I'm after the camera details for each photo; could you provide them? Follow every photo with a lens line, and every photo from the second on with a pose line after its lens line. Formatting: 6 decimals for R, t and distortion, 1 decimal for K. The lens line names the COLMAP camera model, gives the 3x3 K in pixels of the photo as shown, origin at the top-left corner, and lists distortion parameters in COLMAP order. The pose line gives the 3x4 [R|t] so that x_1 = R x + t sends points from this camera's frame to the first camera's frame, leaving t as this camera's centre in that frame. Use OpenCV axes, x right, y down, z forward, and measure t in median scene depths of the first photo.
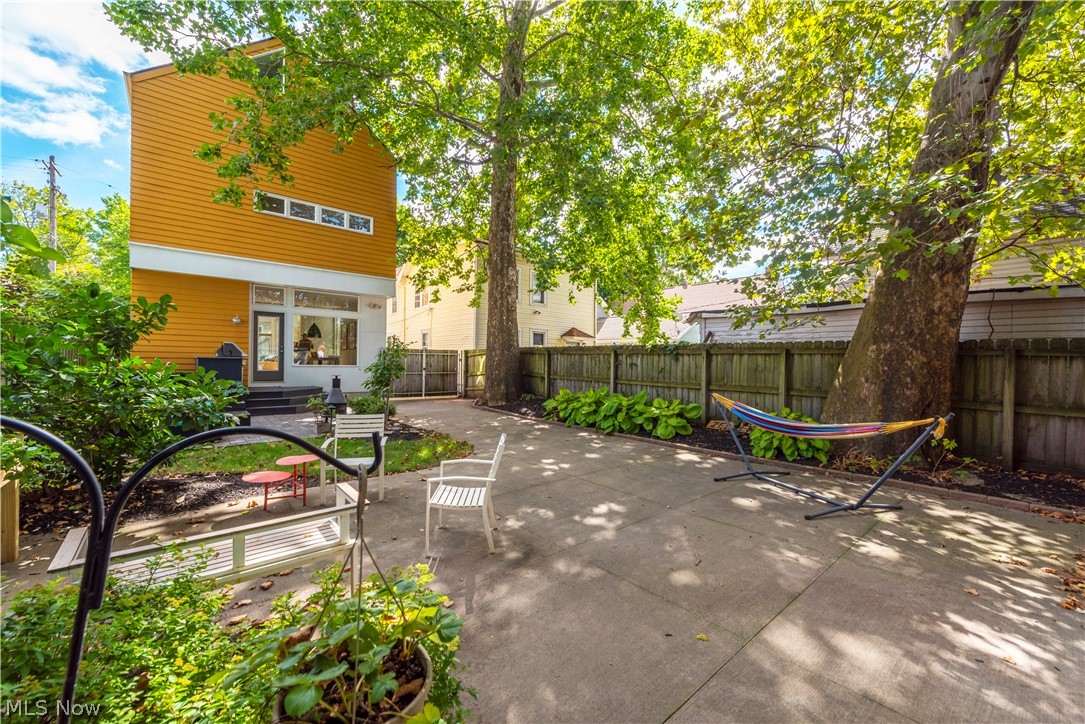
lens RADIAL K [[431.7, 0, 538.1], [0, 431.7, 366.7], [0, 0, 1]] dist [-0.003935, -0.001672]
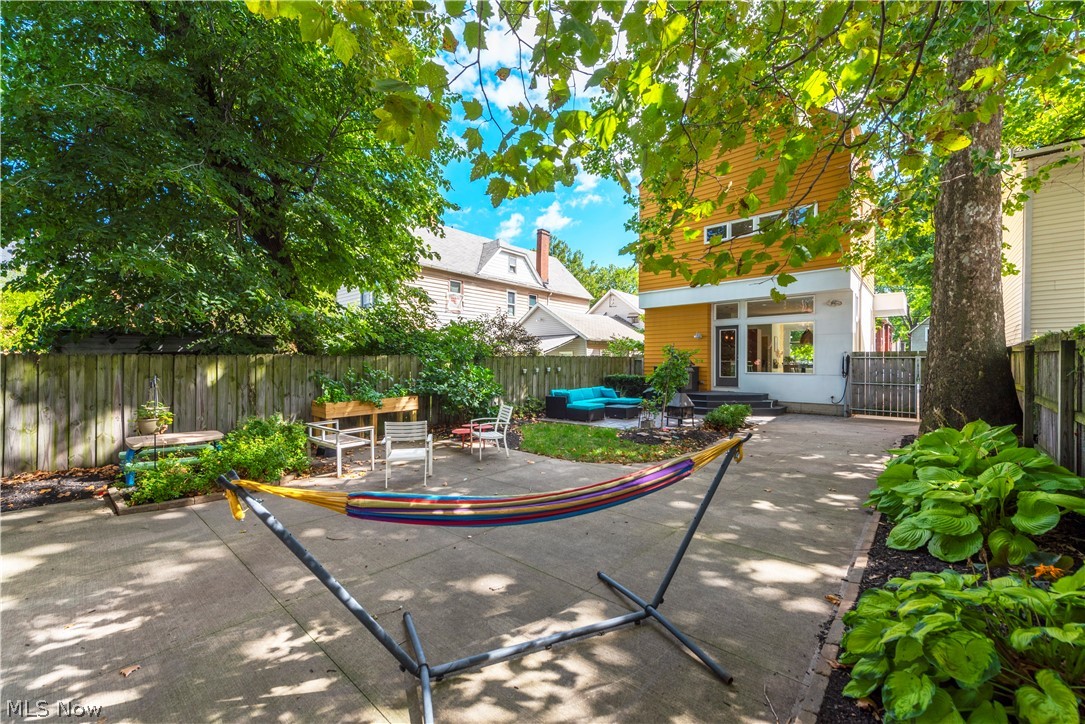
lens RADIAL K [[431.7, 0, 541.4], [0, 431.7, 362.9], [0, 0, 1]] dist [-0.003935, -0.001672]
pose [[0.131829, -0.020237, -0.991066, 1.051244], [-0.005455, 0.999762, -0.021140, -0.007195], [0.991257, 0.008193, 0.131688, 0.905005]]
